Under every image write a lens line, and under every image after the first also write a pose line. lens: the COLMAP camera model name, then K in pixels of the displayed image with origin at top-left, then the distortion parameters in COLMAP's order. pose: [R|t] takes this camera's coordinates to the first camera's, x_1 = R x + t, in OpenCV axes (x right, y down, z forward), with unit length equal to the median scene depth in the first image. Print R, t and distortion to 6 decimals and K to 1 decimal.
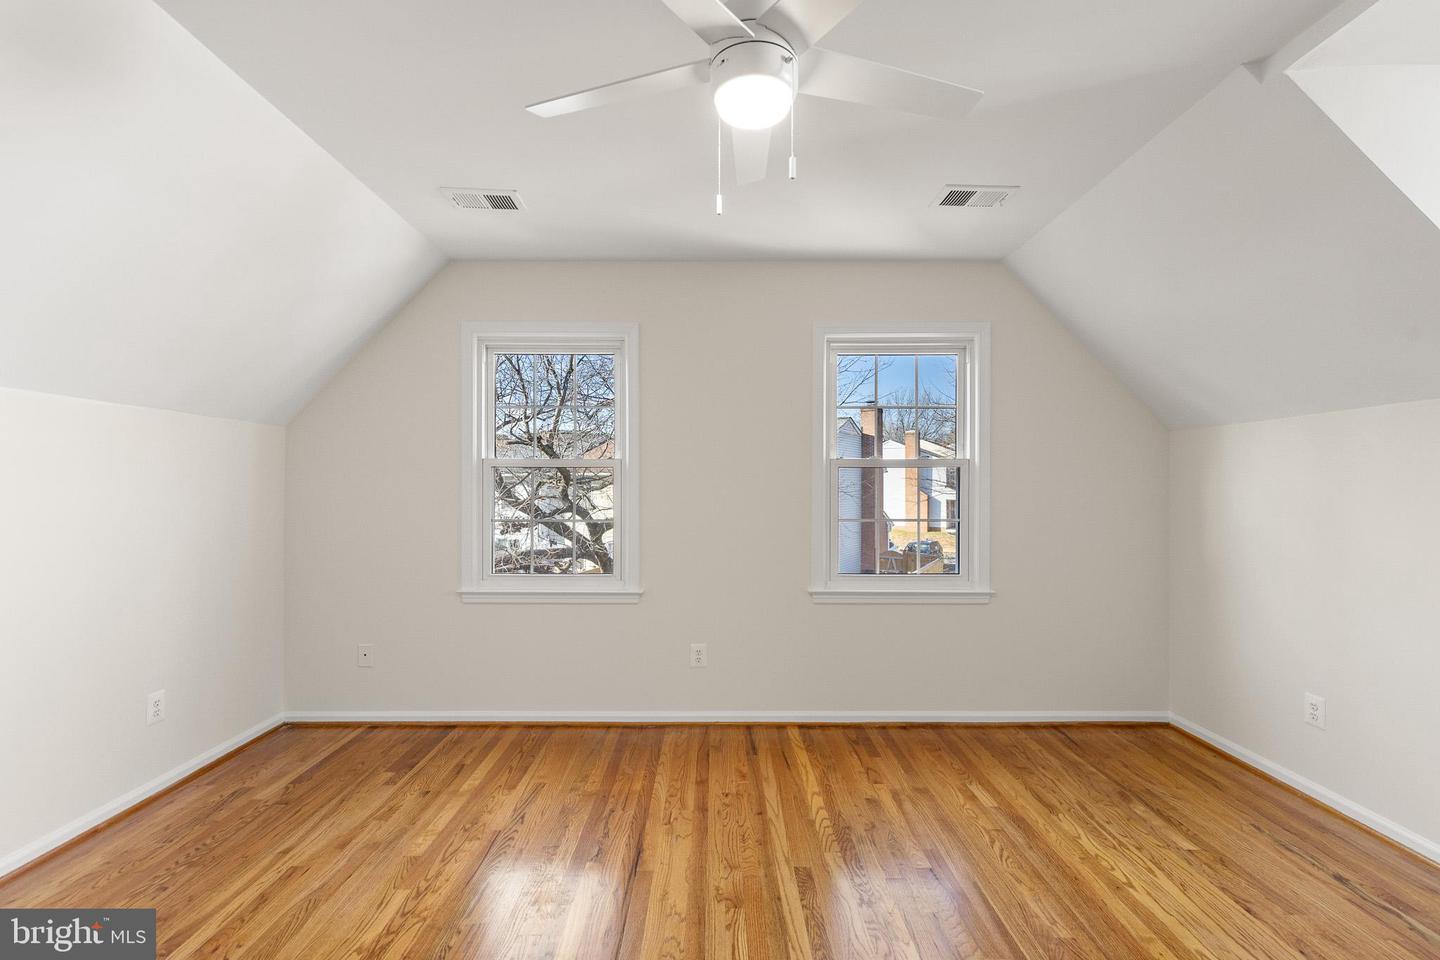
lens RADIAL K [[648.6, 0, 719.0], [0, 648.6, 485.9], [0, 0, 1]] dist [0.012085, -0.003321]
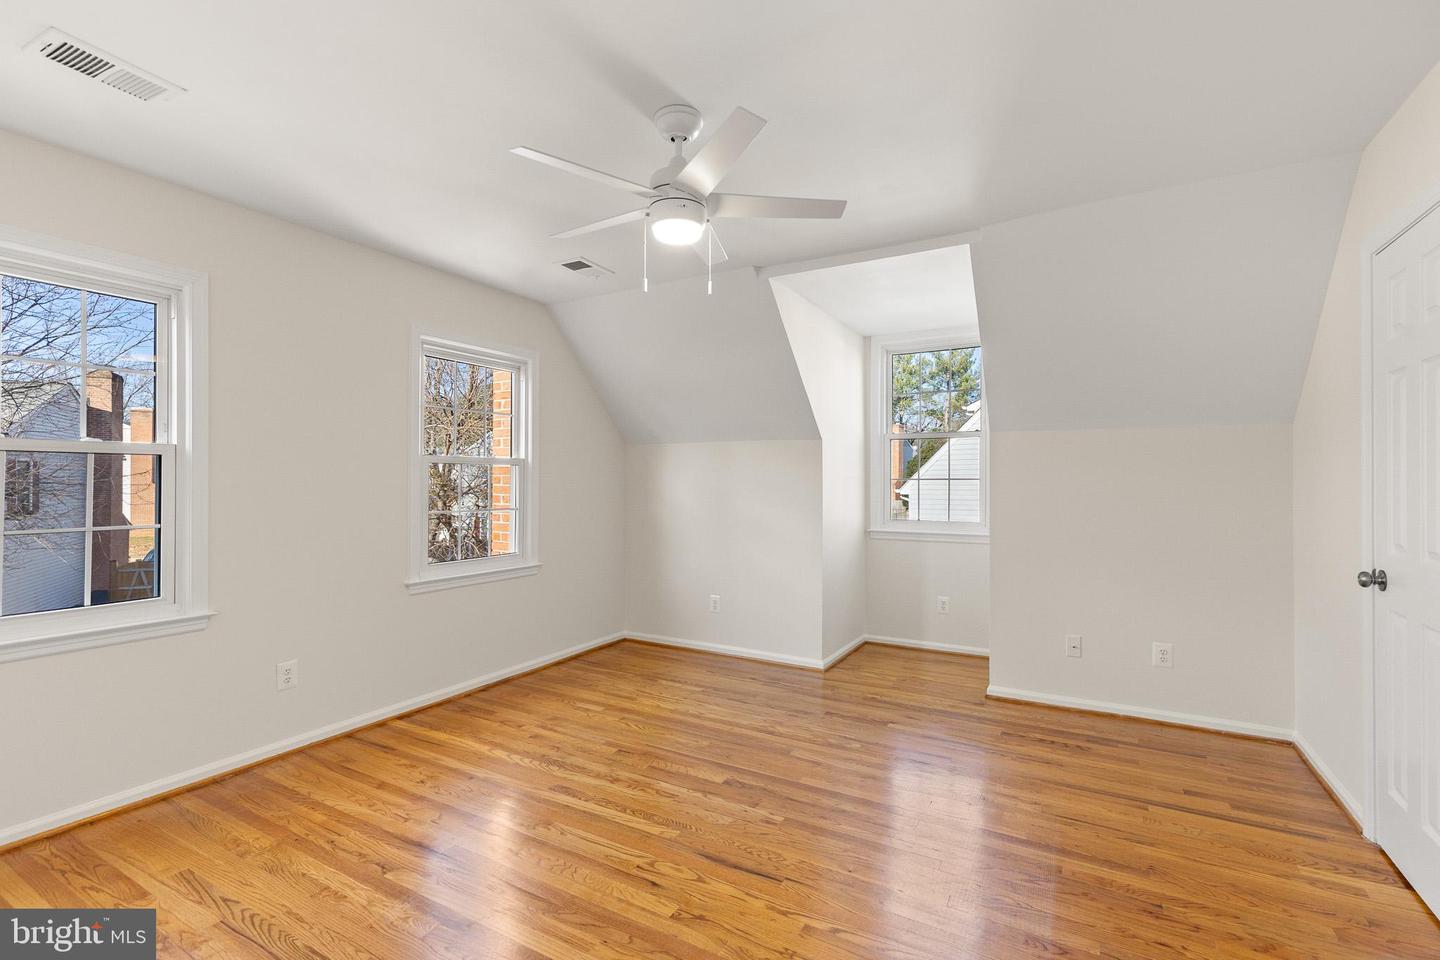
lens RADIAL K [[648.6, 0, 718.7], [0, 648.6, 478.0], [0, 0, 1]] dist [0.012085, -0.003321]
pose [[0.504452, 0.003965, 0.863431, -0.595547], [-0.003138, 0.999991, -0.002758, -0.002568], [-0.863434, -0.001318, 0.504460, 0.071811]]
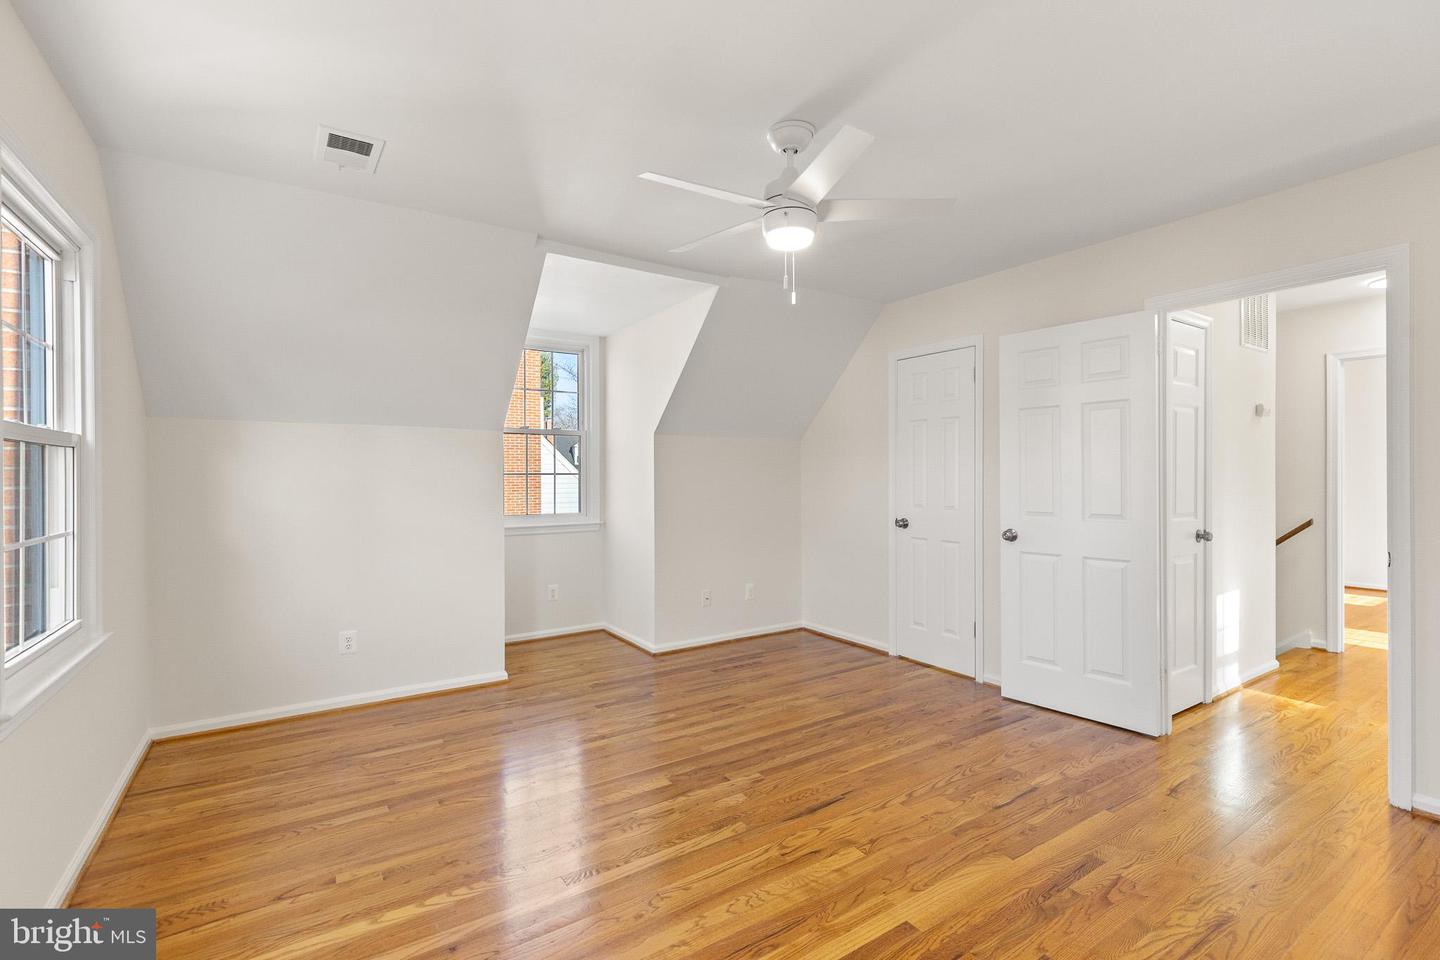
lens RADIAL K [[648.6, 0, 721.3], [0, 648.6, 476.3], [0, 0, 1]] dist [0.012085, -0.003321]
pose [[-0.545570, 0.000746, 0.838065, -0.592034], [0.001620, 0.999999, 0.000164, 0.000487], [-0.838064, 0.001447, -0.545571, 0.997466]]
